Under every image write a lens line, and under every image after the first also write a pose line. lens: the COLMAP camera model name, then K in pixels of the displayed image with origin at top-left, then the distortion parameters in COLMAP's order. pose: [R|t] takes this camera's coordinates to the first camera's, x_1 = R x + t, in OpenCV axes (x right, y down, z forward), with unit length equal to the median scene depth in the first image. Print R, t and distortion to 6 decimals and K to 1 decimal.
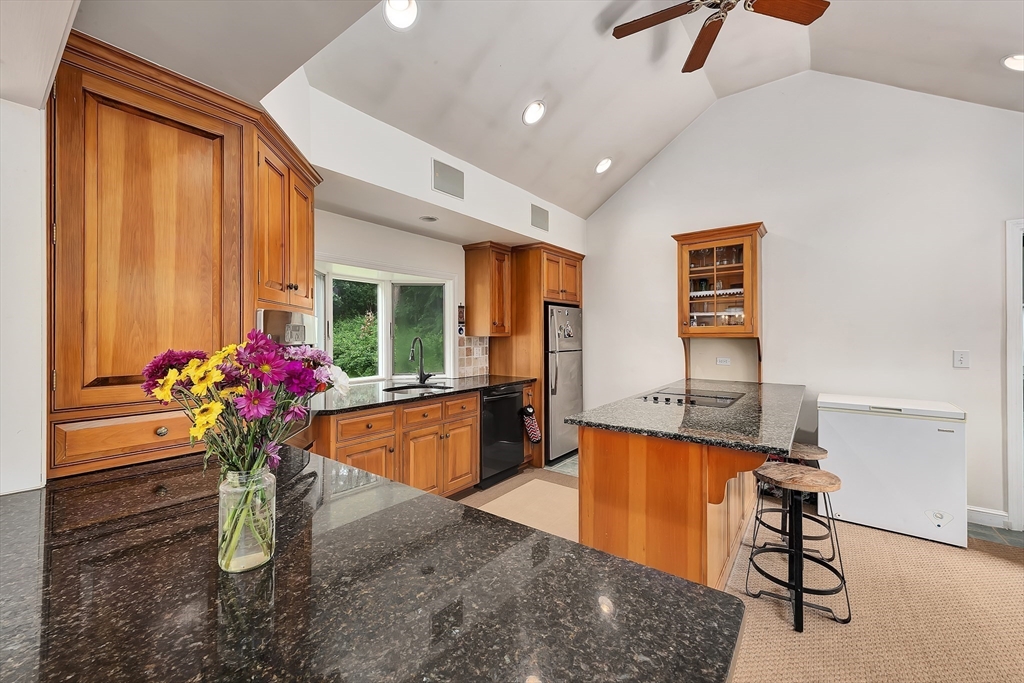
lens RADIAL K [[405.0, 0, 510.3], [0, 405.0, 334.8], [0, 0, 1]] dist [-0.000081, -0.000018]
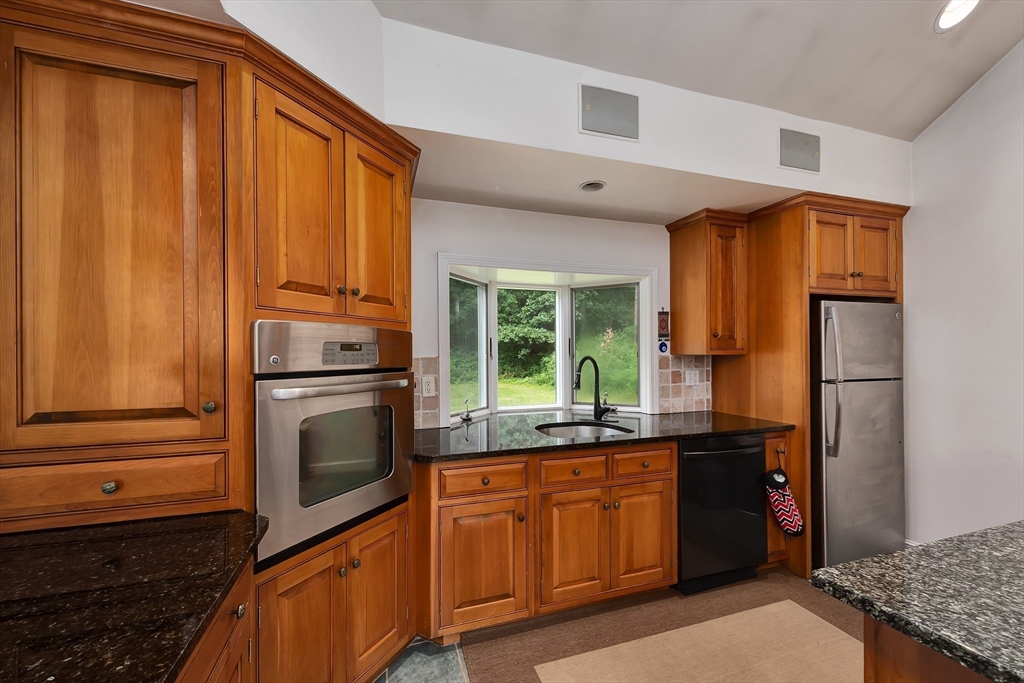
lens RADIAL K [[404.4, 0, 510.4], [0, 404.4, 355.8], [0, 0, 1]] dist [0.006188, -0.000123]
pose [[0.822174, -0.001644, -0.569234, 0.064121], [0.006962, 0.999950, 0.007167, -0.001575], [0.569194, -0.009855, 0.822144, 0.287094]]
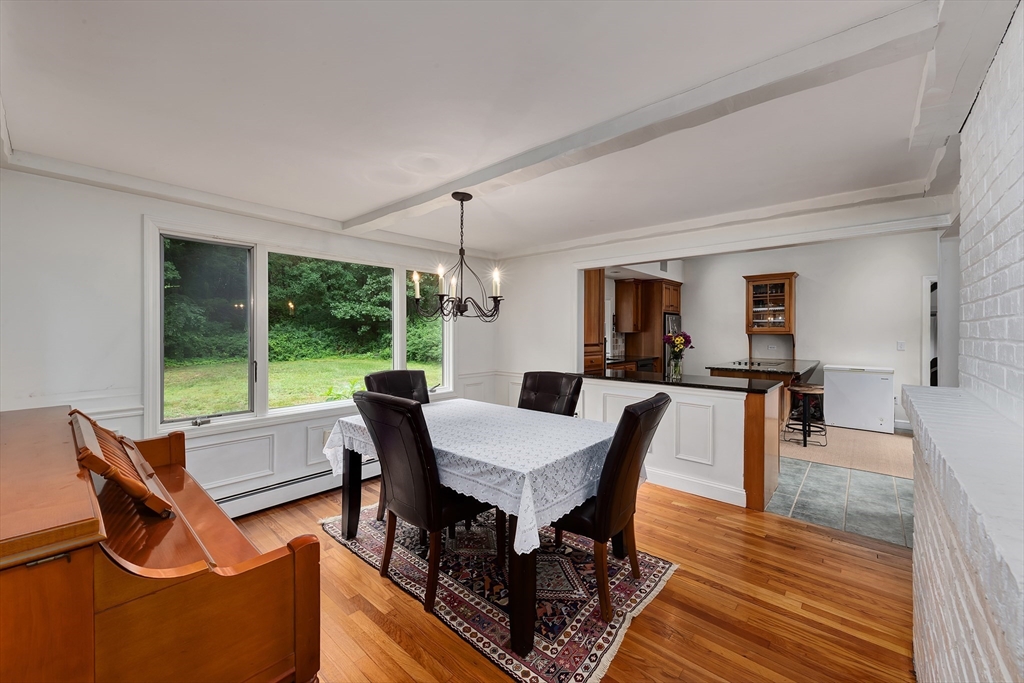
lens RADIAL K [[405.0, 0, 510.3], [0, 405.0, 334.8], [0, 0, 1]] dist [-0.000081, -0.000018]
pose [[0.996998, 0.007199, -0.077098, -0.456379], [-0.006399, 0.999923, 0.010624, -0.001444], [0.077168, -0.010098, 0.996967, -0.811619]]
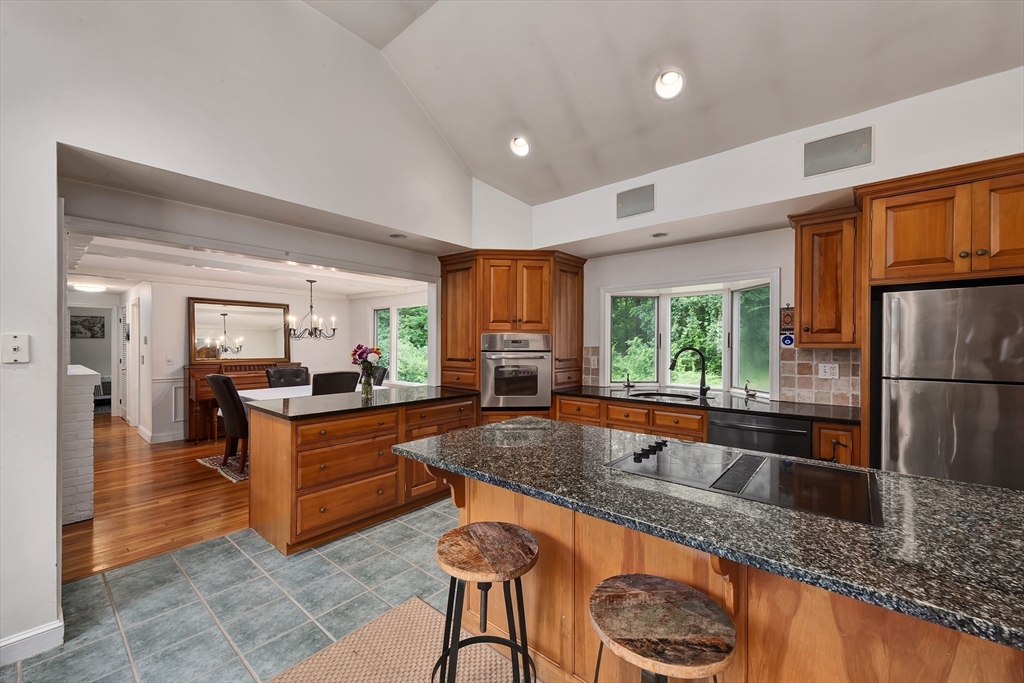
lens RADIAL K [[411.1, 0, 511.3], [0, 411.1, 346.4], [0, 0, 1]] dist [0.005601, 0.000043]
pose [[-0.066763, 0.008012, -0.997737, 0.733330], [-0.000278, 0.999968, 0.008049, -0.004761], [0.997769, 0.000815, -0.066759, 0.566449]]
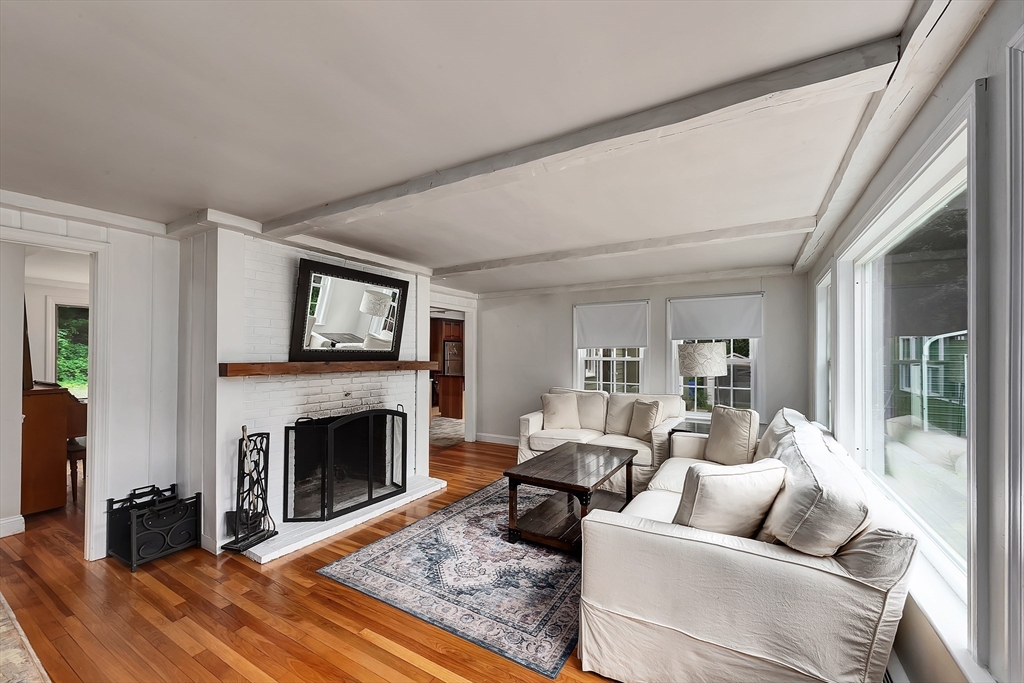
lens RADIAL K [[405.0, 0, 510.3], [0, 405.0, 334.8], [0, 0, 1]] dist [-0.000081, -0.000018]
pose [[0.993606, 0.010140, 0.112447, 0.227394], [-0.004959, 0.998917, -0.046265, -0.003223], [-0.112795, 0.045412, 0.992580, -1.656687]]
